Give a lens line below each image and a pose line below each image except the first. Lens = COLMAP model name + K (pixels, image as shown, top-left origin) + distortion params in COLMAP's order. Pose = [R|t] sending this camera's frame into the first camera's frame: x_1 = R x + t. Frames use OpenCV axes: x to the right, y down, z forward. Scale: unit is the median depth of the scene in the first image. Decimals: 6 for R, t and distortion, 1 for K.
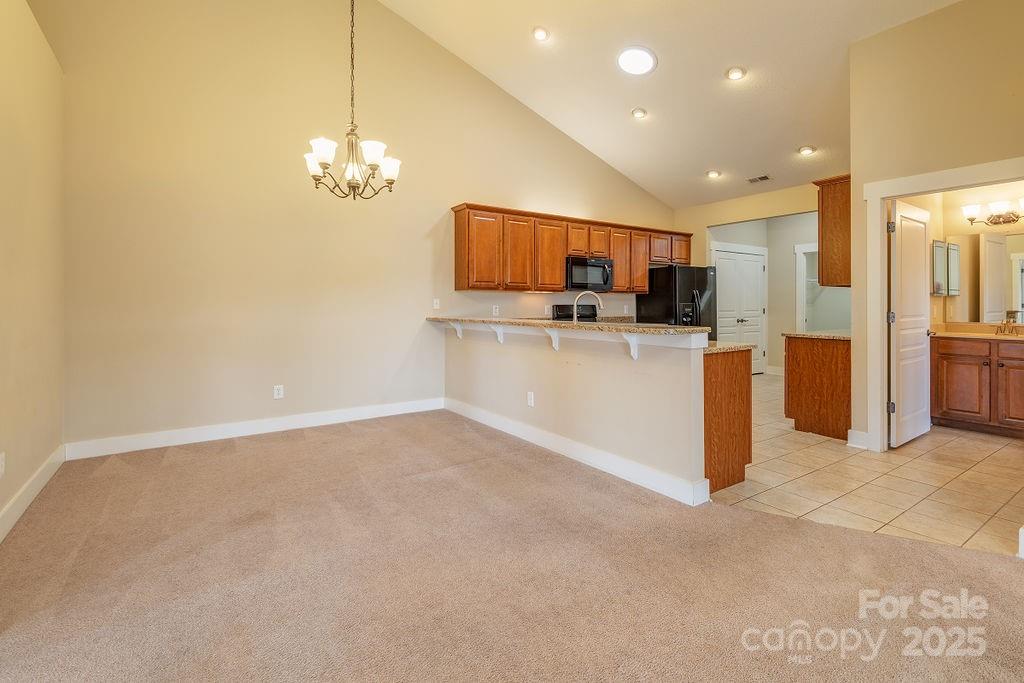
lens RADIAL K [[470.1, 0, 517.5], [0, 470.1, 315.4], [0, 0, 1]] dist [-0.001027, -0.000147]
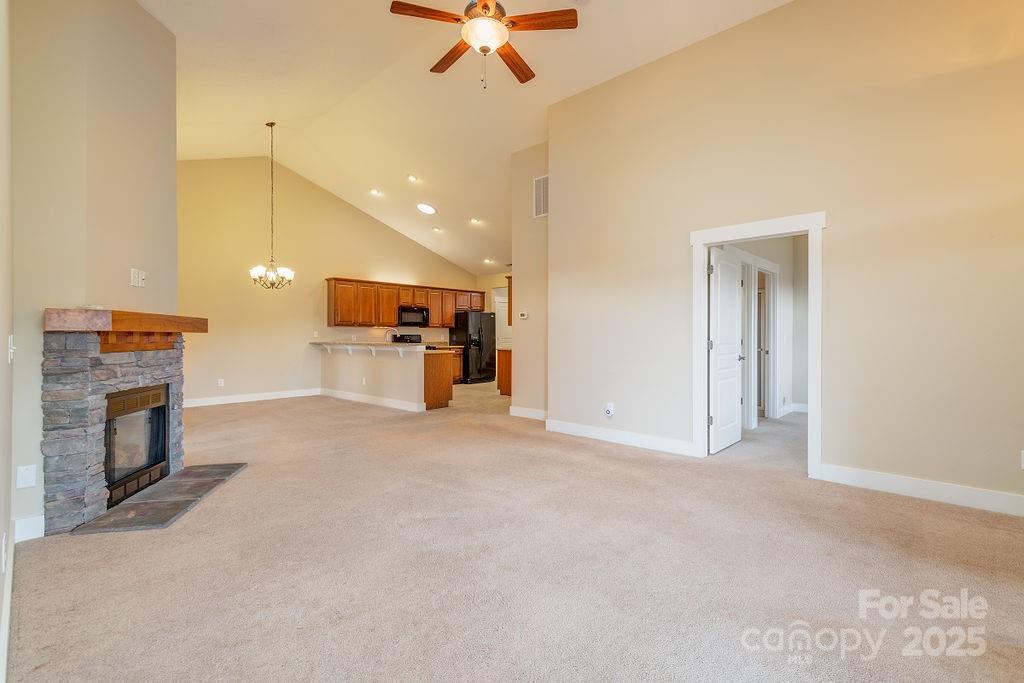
lens RADIAL K [[472.6, 0, 530.7], [0, 472.6, 338.0], [0, 0, 1]] dist [-0.000748, -0.000053]
pose [[0.974044, -0.001478, 0.226354, 0.195516], [0.005031, 0.999873, -0.015120, 0.018964], [-0.226303, 0.015866, 0.973928, -0.834331]]
